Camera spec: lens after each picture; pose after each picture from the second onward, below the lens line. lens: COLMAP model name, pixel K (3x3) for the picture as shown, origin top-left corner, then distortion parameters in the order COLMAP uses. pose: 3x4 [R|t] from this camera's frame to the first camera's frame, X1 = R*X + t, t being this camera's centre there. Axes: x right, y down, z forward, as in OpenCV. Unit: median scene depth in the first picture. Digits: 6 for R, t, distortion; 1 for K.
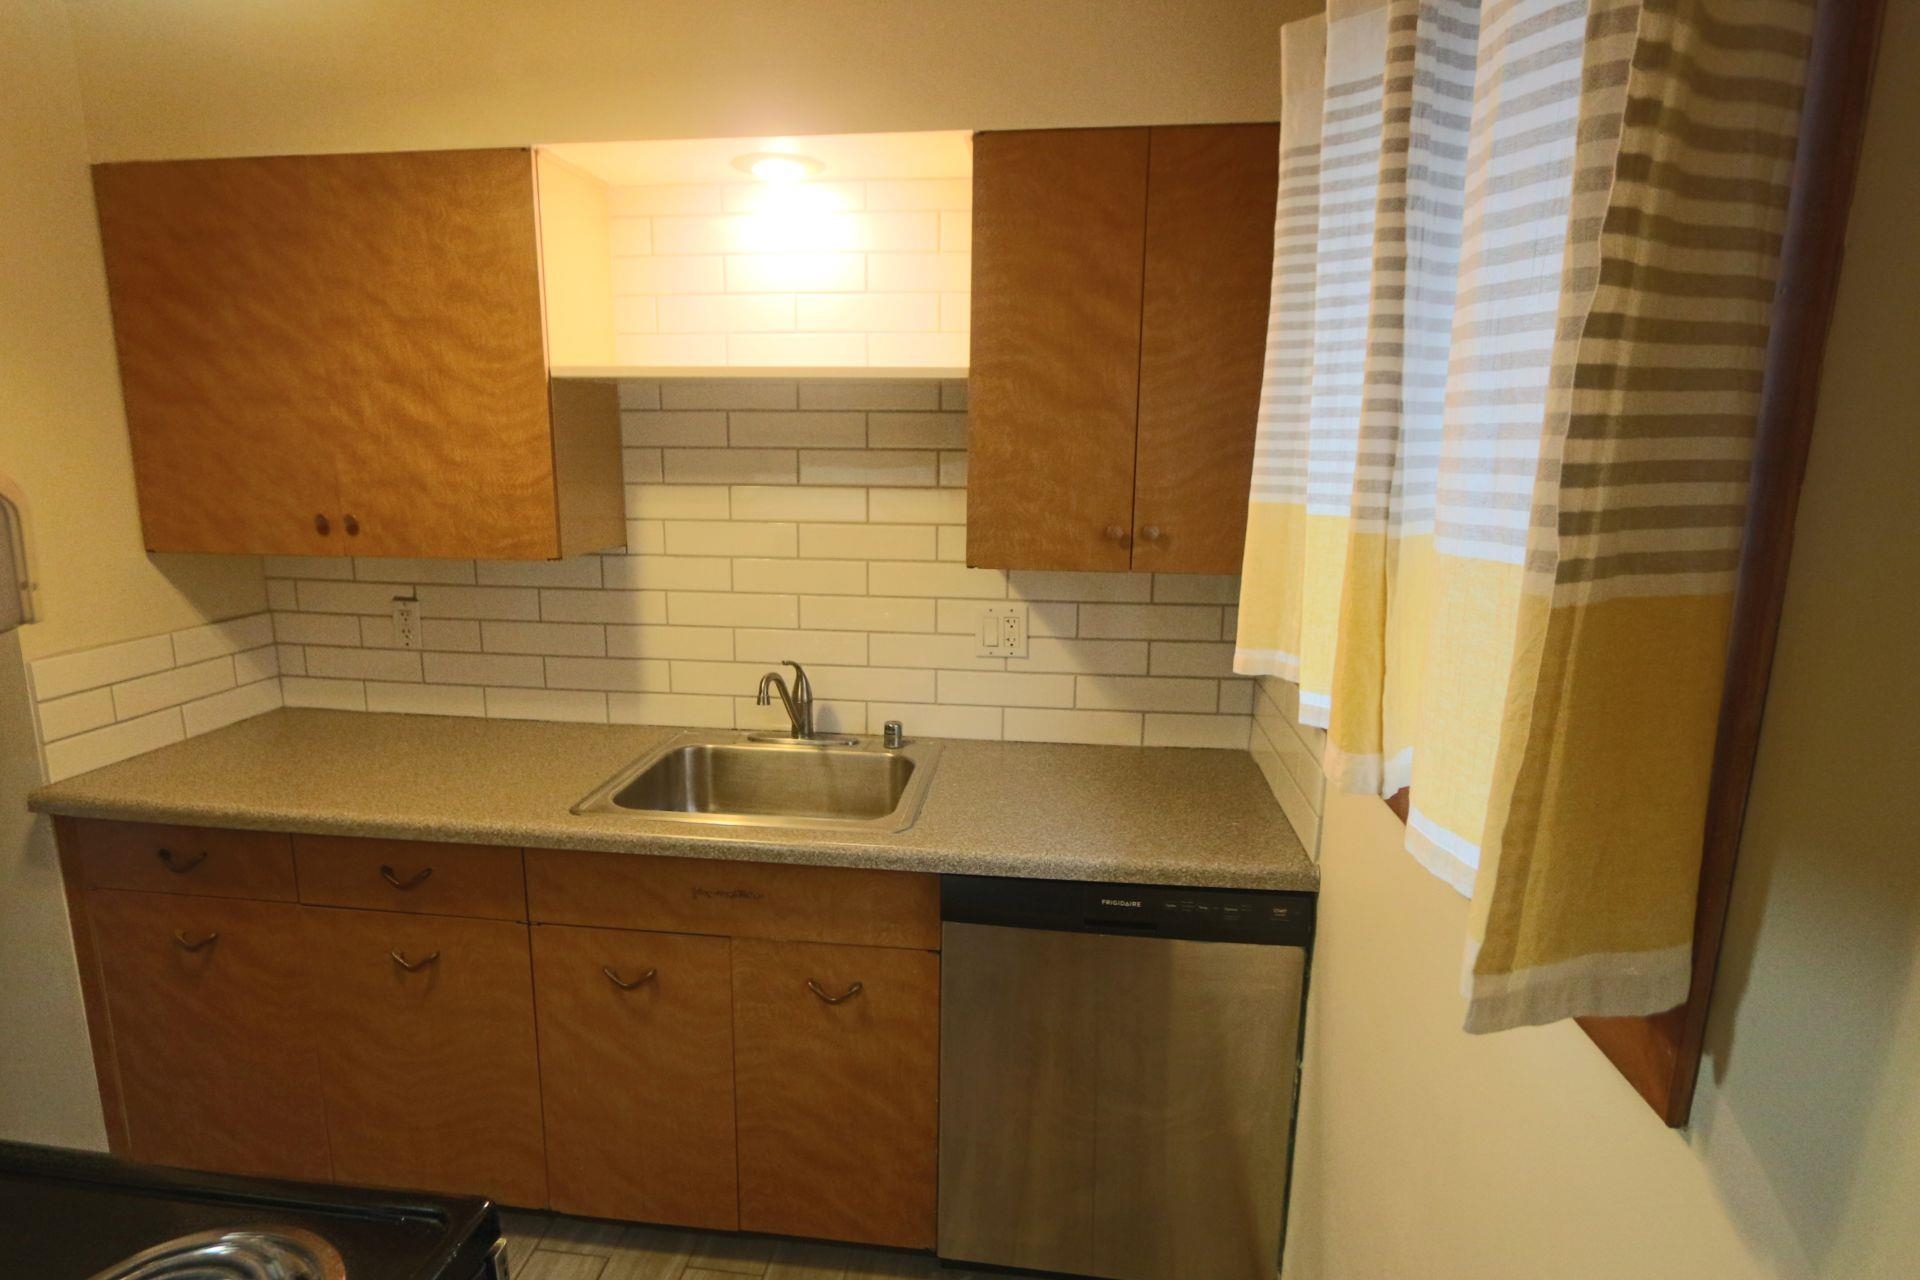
lens RADIAL K [[985.7, 0, 960.0], [0, 985.7, 640.0], [0, 0, 1]] dist [-0.013837, 0.000611]
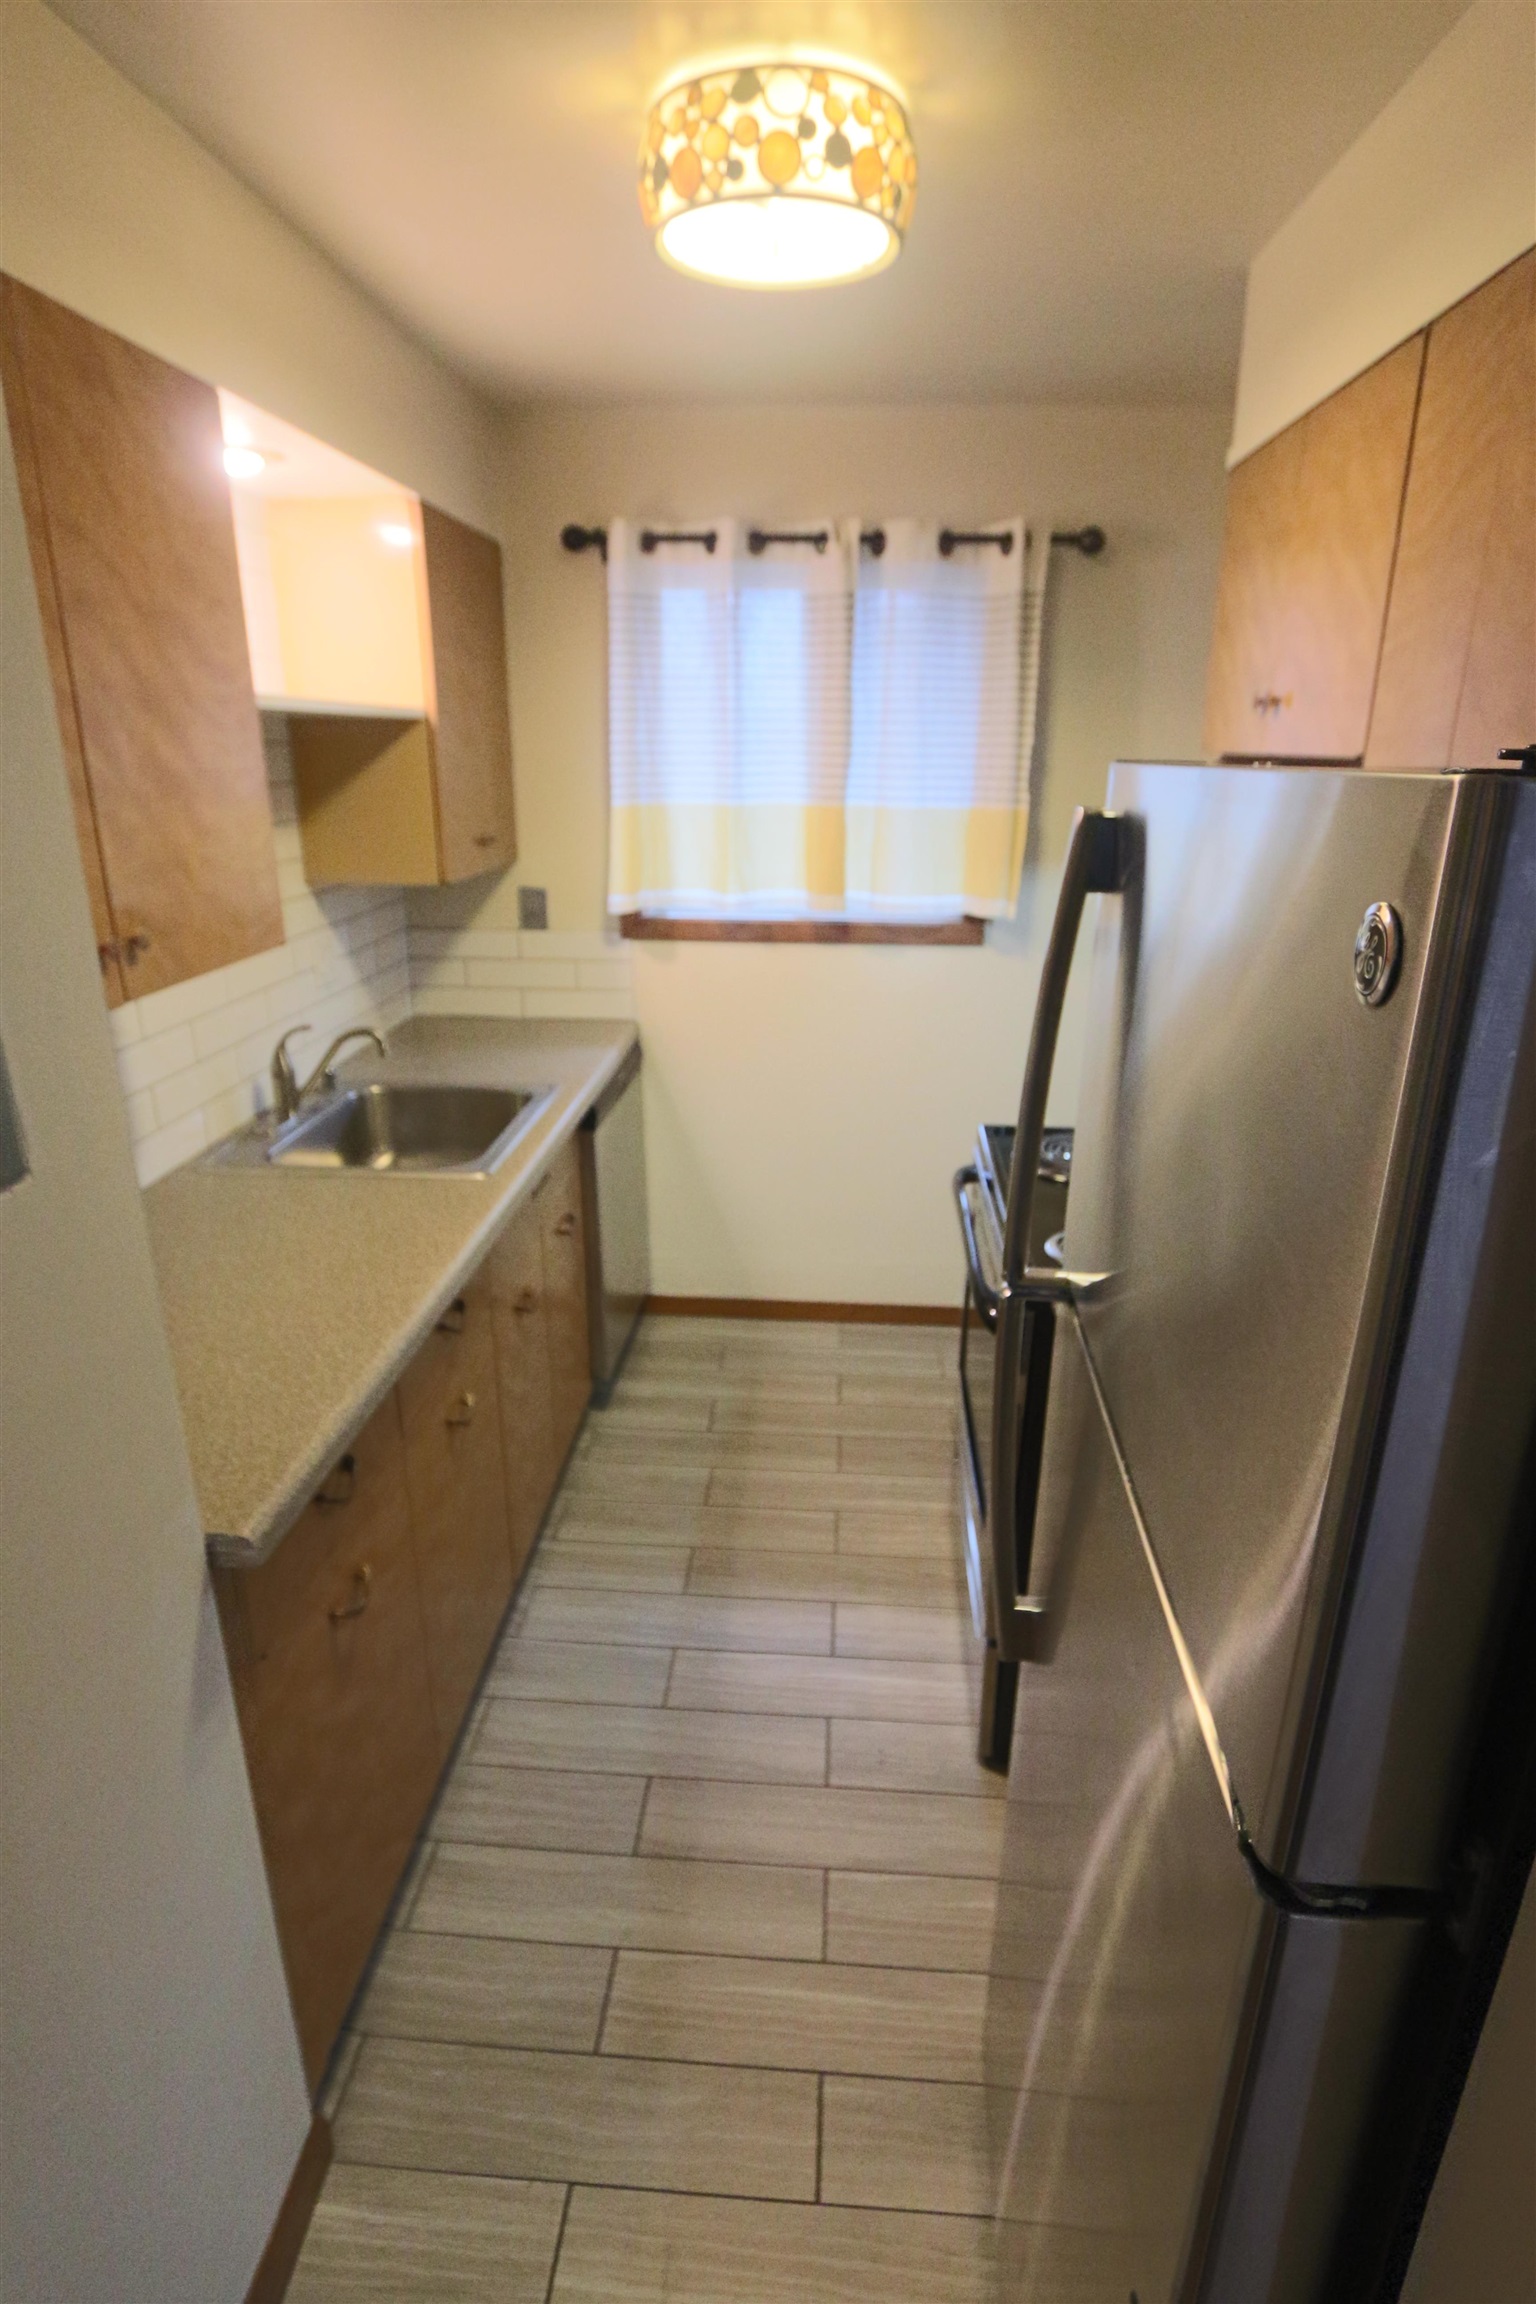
lens RADIAL K [[1182.9, 0, 768.0], [0, 1182.9, 1152.0], [0, 0, 1]] dist [-0.013837, 0.000611]
pose [[-0.044648, -0.341625, 0.938775, -1.431770], [0.186408, 0.920359, 0.343789, -0.189155], [-0.981457, 0.190345, 0.022589, 0.650870]]
